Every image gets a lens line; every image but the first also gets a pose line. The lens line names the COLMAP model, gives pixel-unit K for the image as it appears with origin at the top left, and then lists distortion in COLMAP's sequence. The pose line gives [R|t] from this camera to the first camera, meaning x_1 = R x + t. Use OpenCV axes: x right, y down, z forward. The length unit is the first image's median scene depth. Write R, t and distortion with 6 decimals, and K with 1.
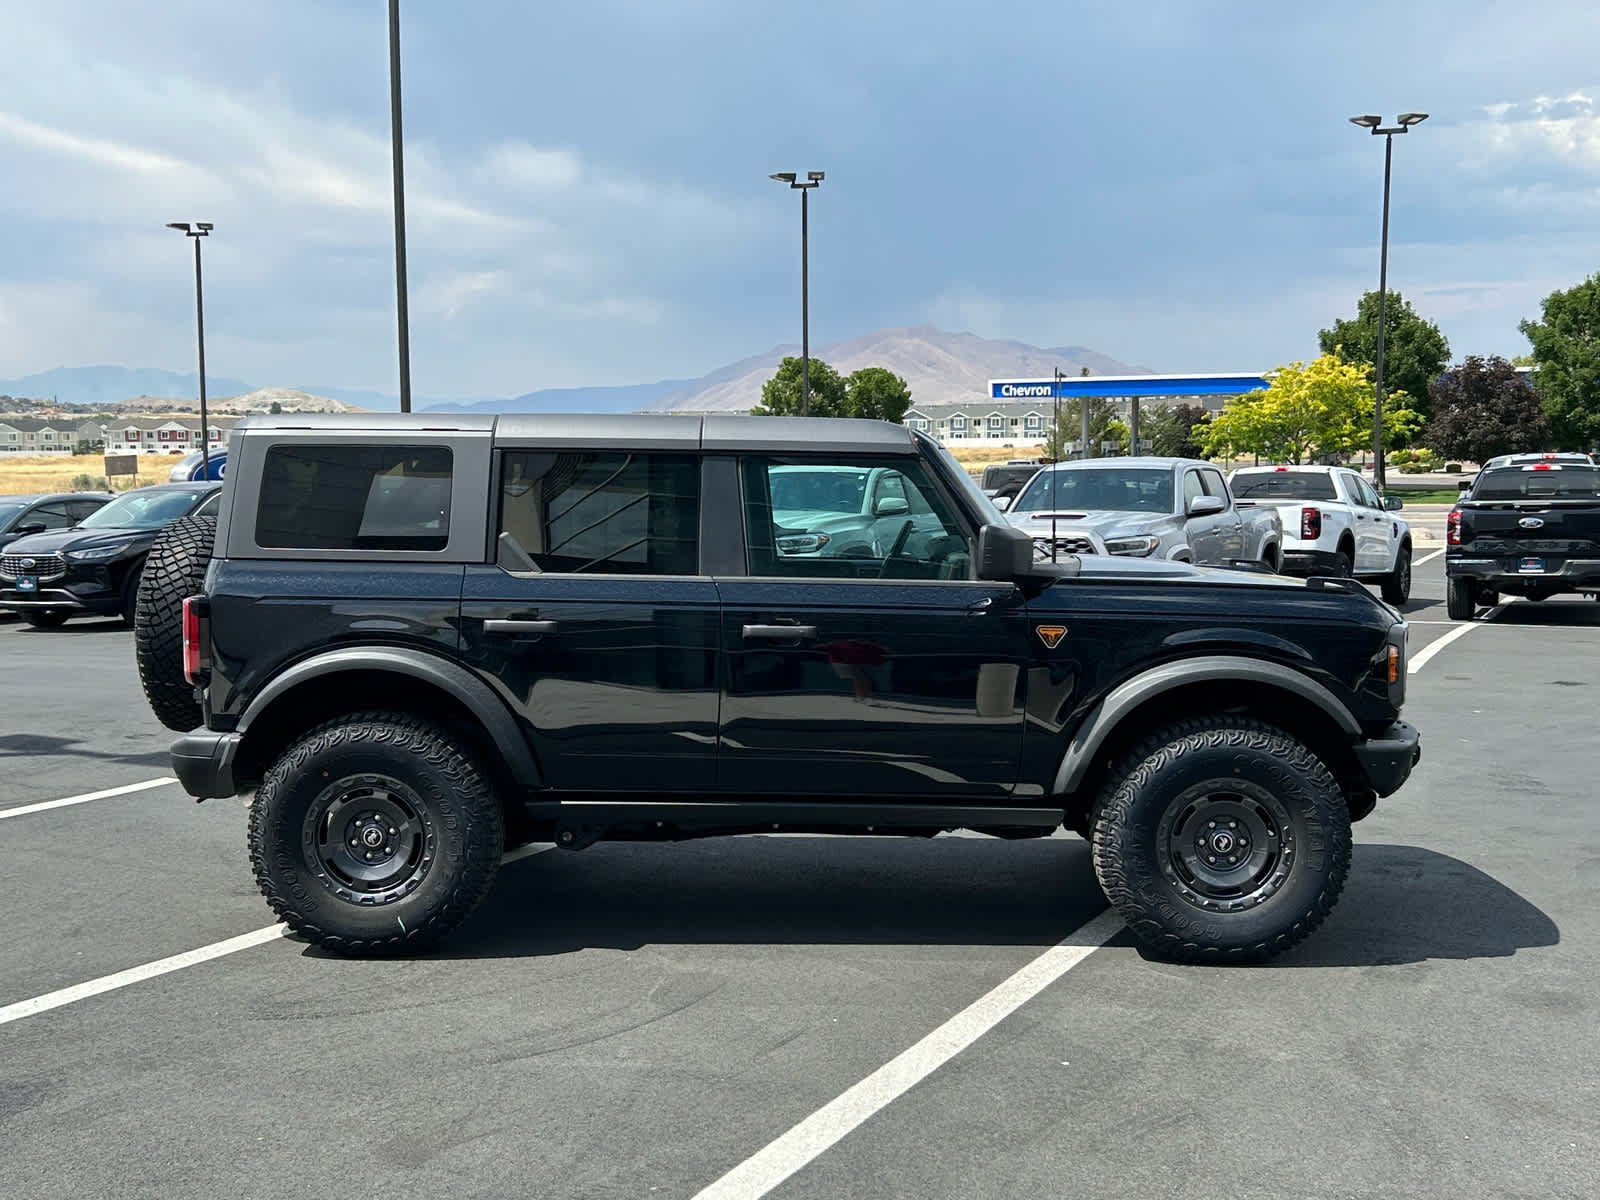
lens RADIAL K [[1775.5, 0, 800.0], [0, 1775.5, 600.0], [0, 0, 1]] dist [0.136059, -0.333909]
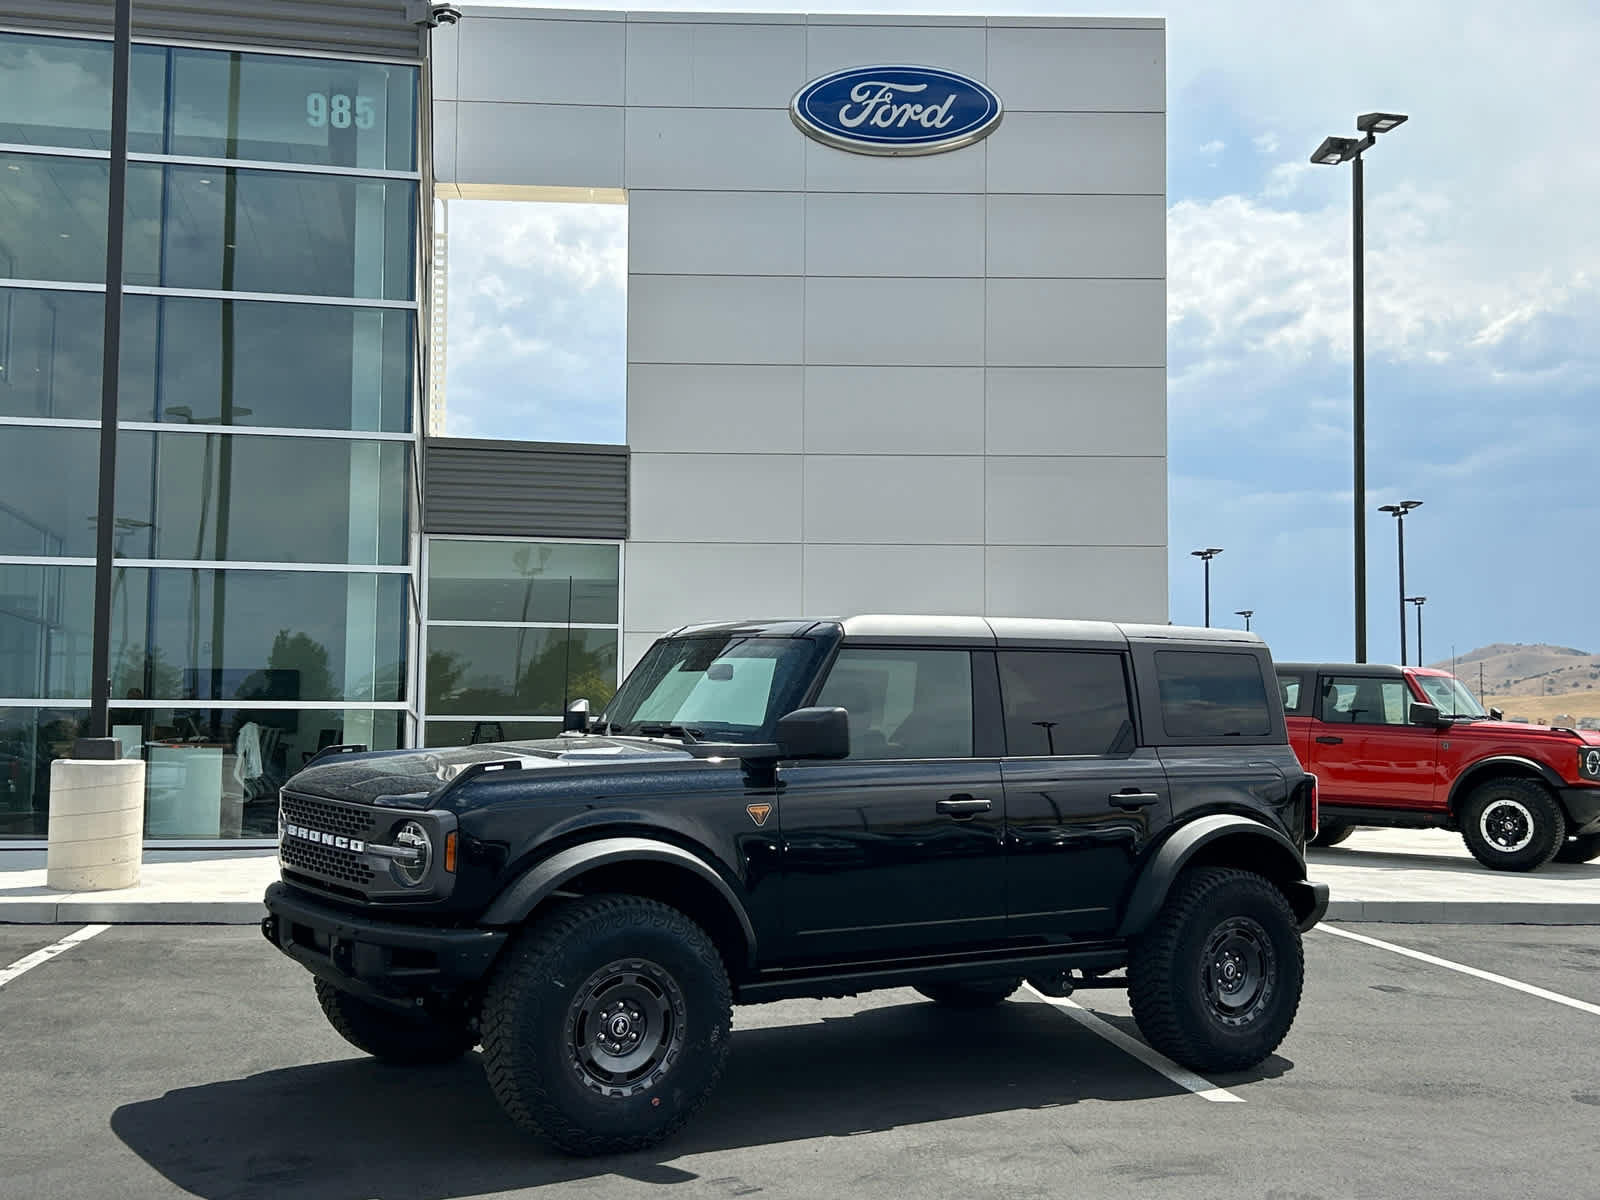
lens RADIAL K [[1775.5, 0, 800.0], [0, 1775.5, 600.0], [0, 0, 1]] dist [0.136059, -0.333909]
pose [[-0.811903, -0.047975, -0.581818, 0.750189], [-0.063509, 0.997961, 0.006335, -0.133858], [0.580328, 0.042094, -0.813294, 2.141911]]
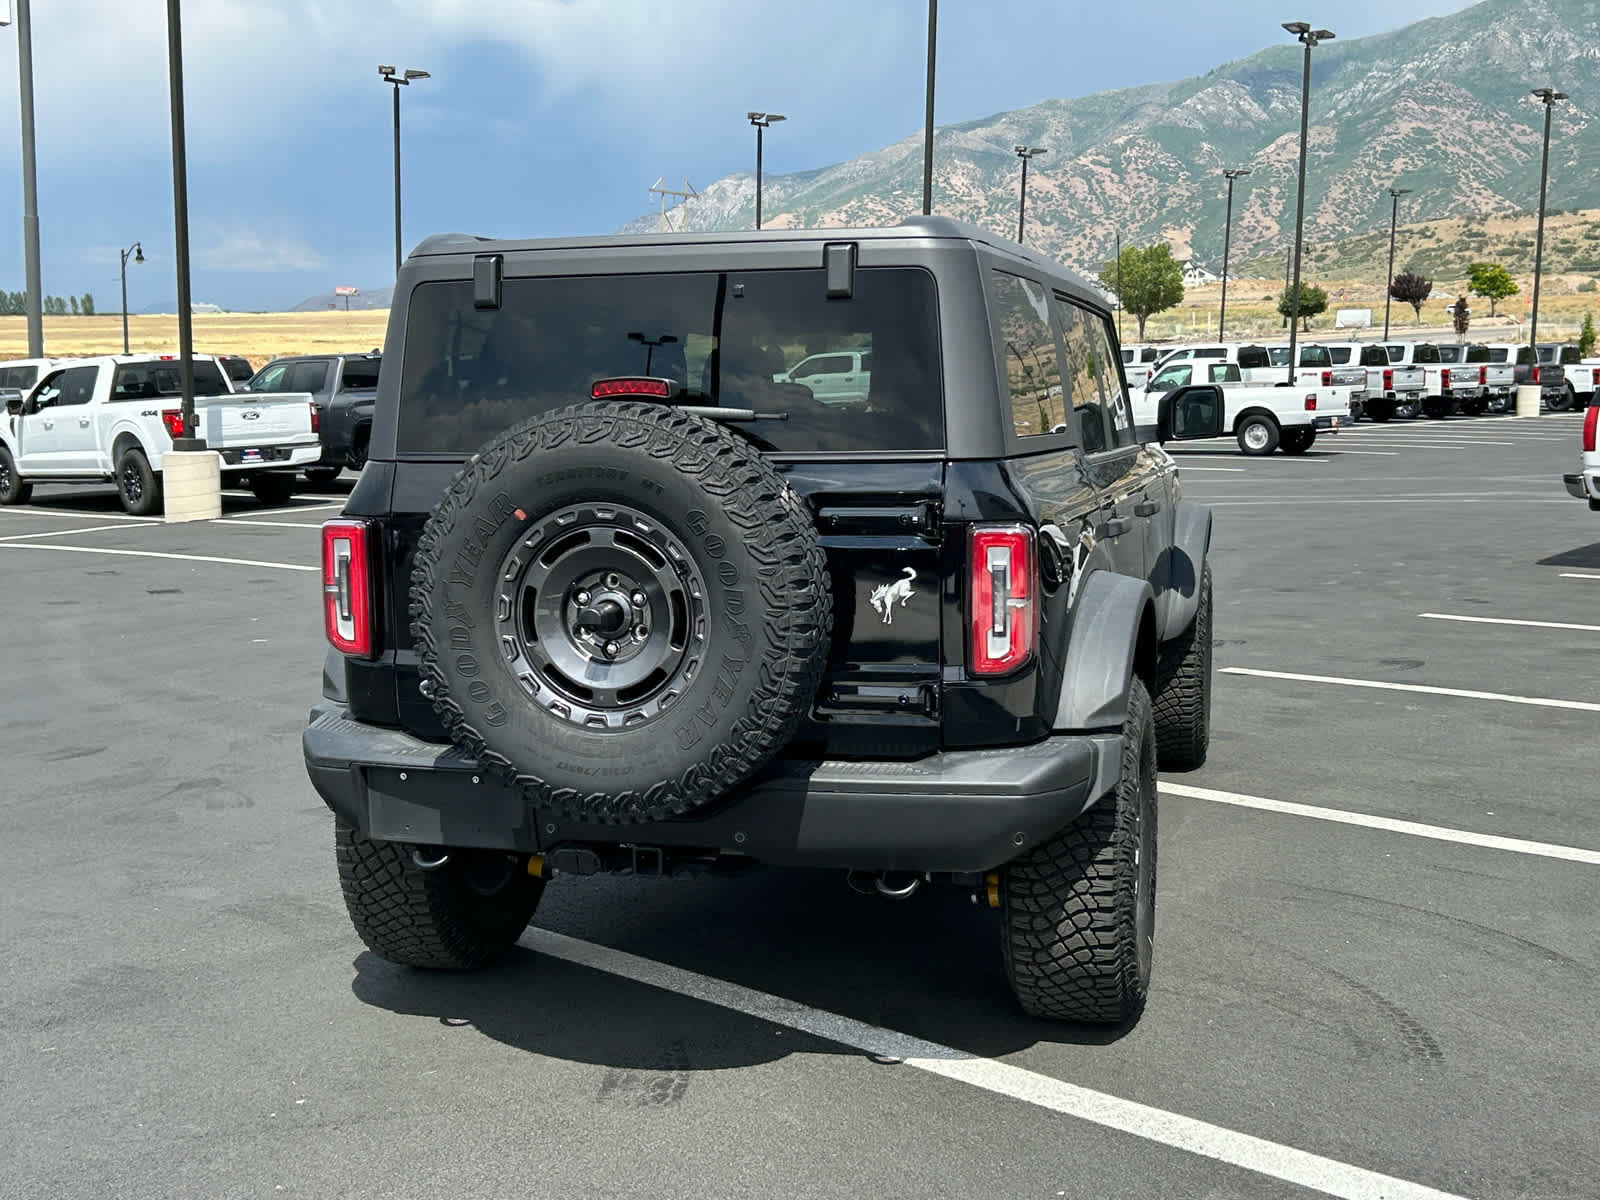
lens RADIAL K [[1775.5, 0, 800.0], [0, 1775.5, 600.0], [0, 0, 1]] dist [0.136059, -0.333909]
pose [[0.237477, -0.121227, 0.963799, -0.948688], [0.086319, 0.990891, 0.103366, -0.044678], [-0.967550, 0.058647, 0.245778, 0.948300]]
